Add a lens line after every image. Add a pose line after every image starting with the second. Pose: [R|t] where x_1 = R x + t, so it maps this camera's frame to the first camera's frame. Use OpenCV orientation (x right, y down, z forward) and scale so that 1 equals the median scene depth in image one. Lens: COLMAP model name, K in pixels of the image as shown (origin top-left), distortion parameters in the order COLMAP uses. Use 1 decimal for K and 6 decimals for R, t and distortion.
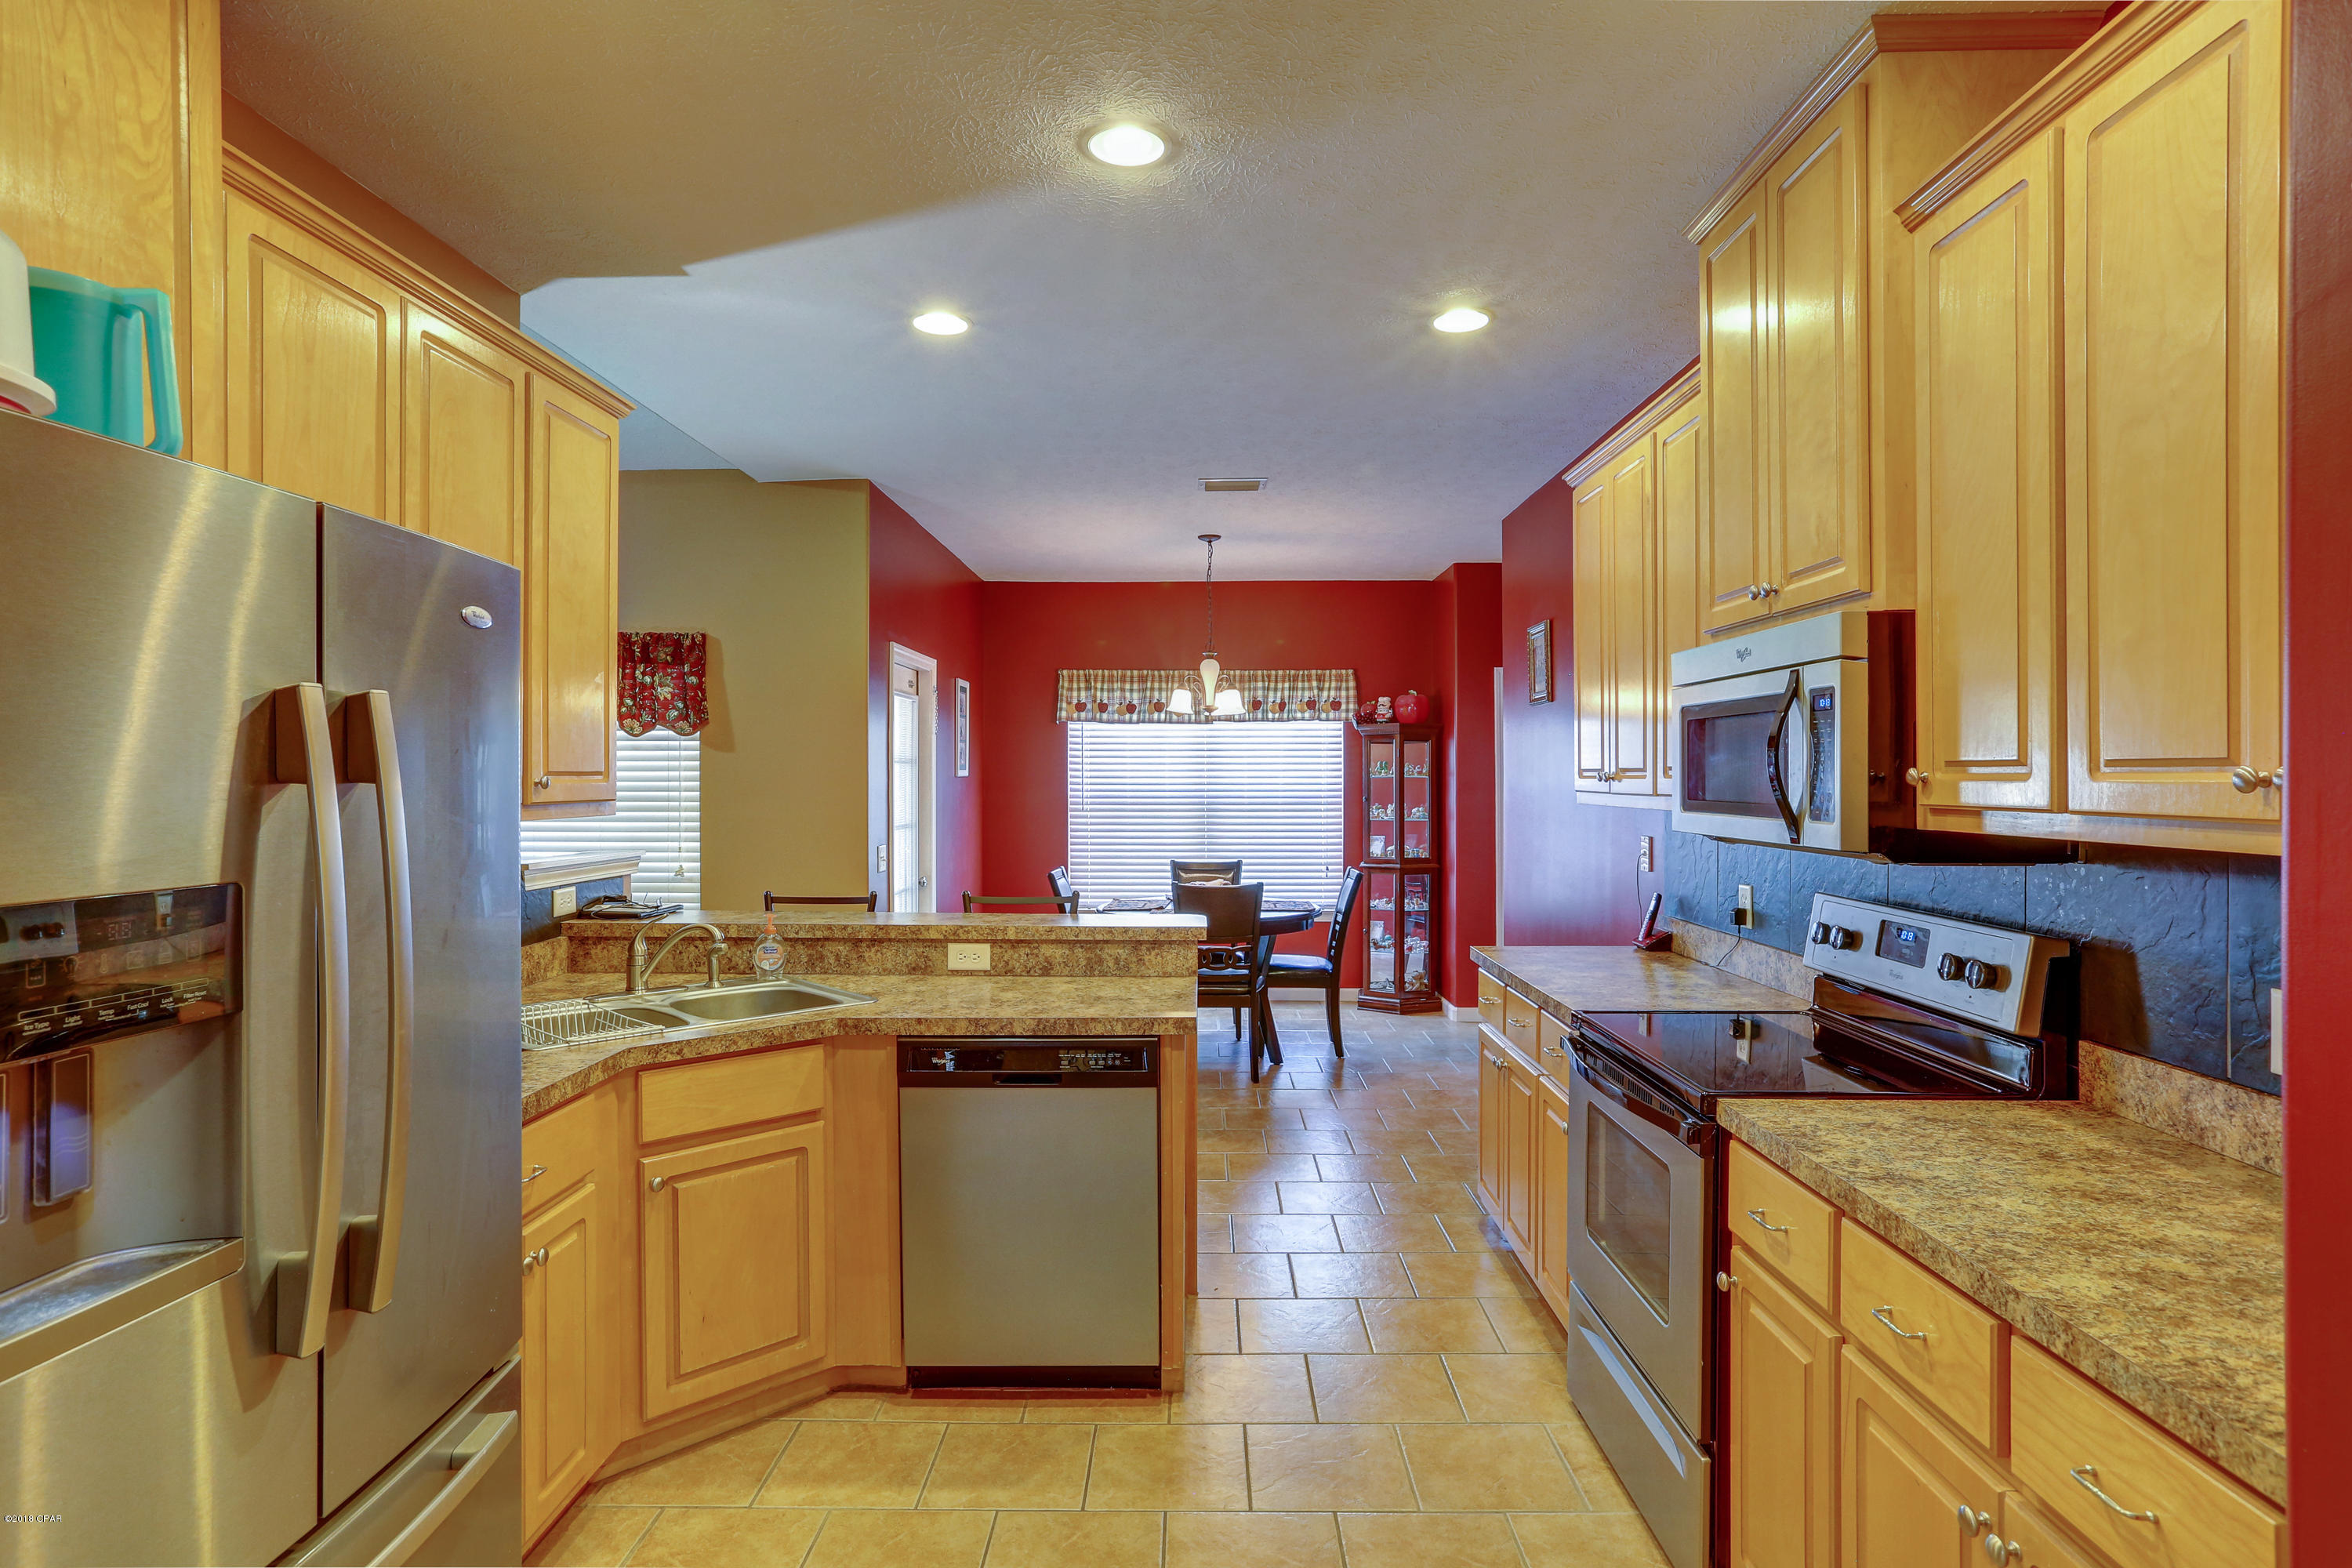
lens RADIAL K [[1256.6, 0, 1171.5], [0, 1256.6, 773.3], [0, 0, 1]] dist [-0.042625, 0.037628]
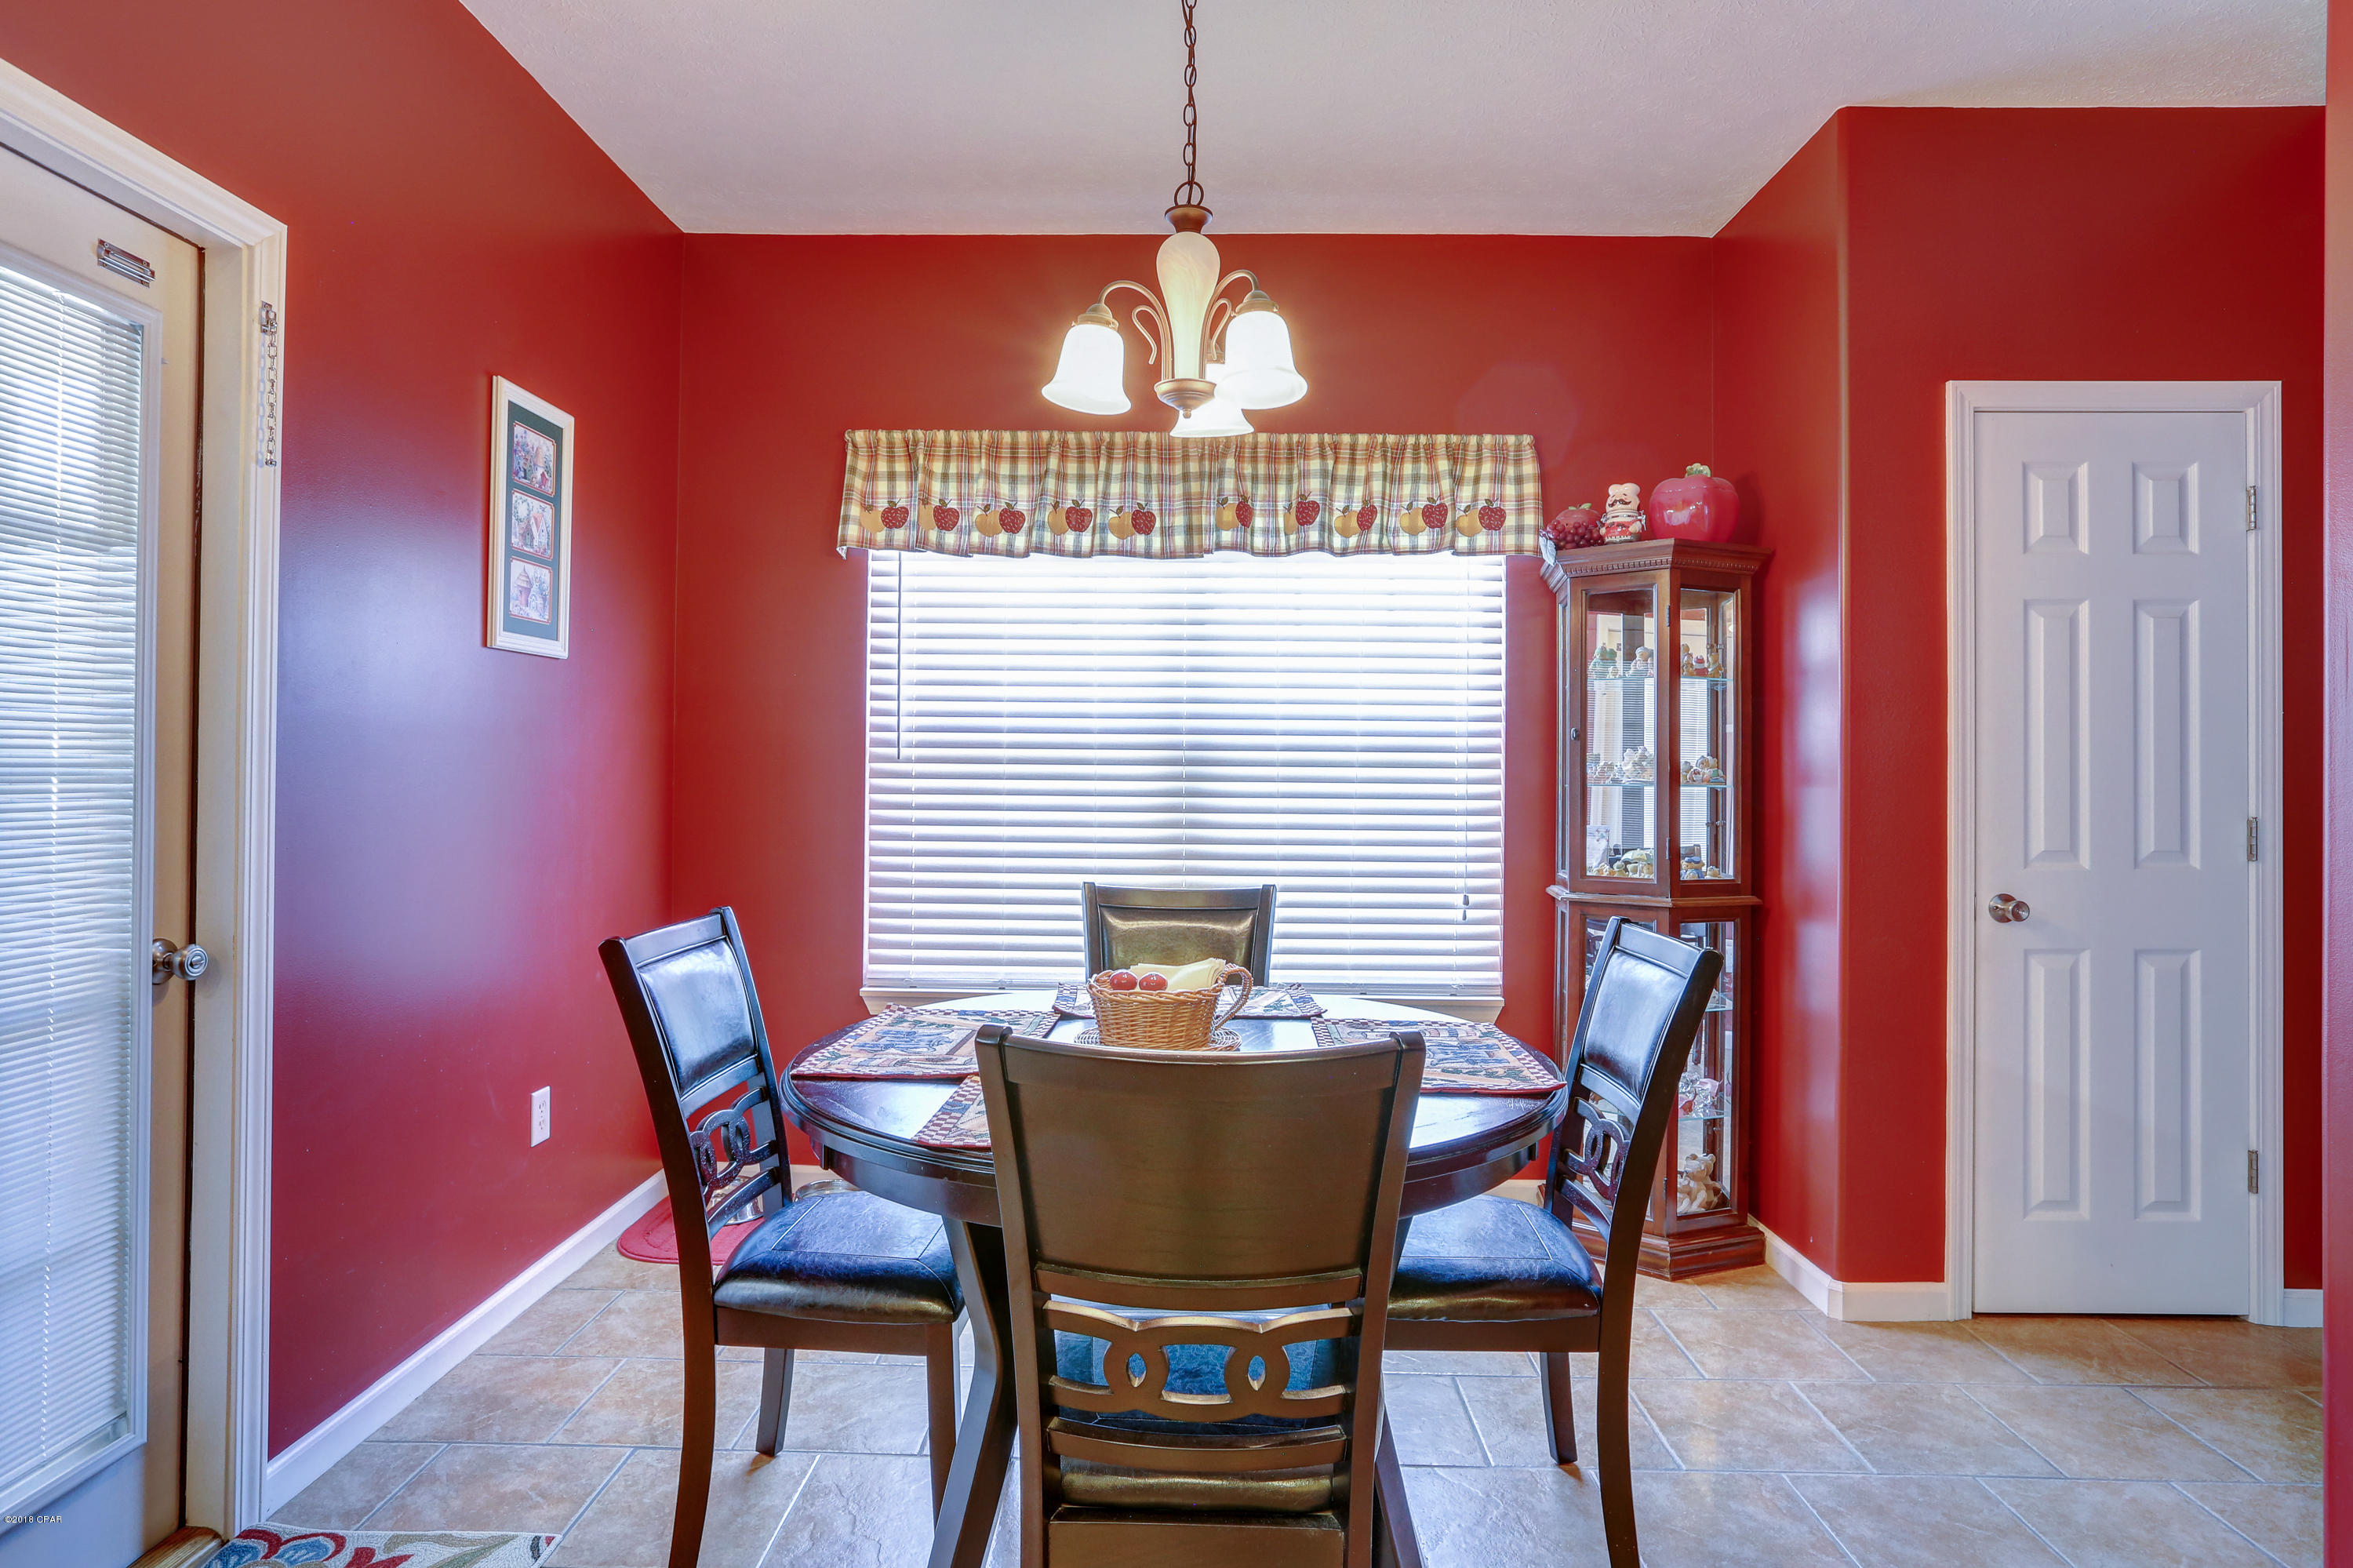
lens RADIAL K [[1257.2, 0, 1172.0], [0, 1257.2, 773.3], [0, 0, 1]] dist [-0.042625, 0.037628]
pose [[0.999945, 0.010457, 0.000169, 0.023159], [-0.010458, 0.999921, 0.006978, 0.030723], [-0.000096, -0.006979, 0.999976, 0.574283]]
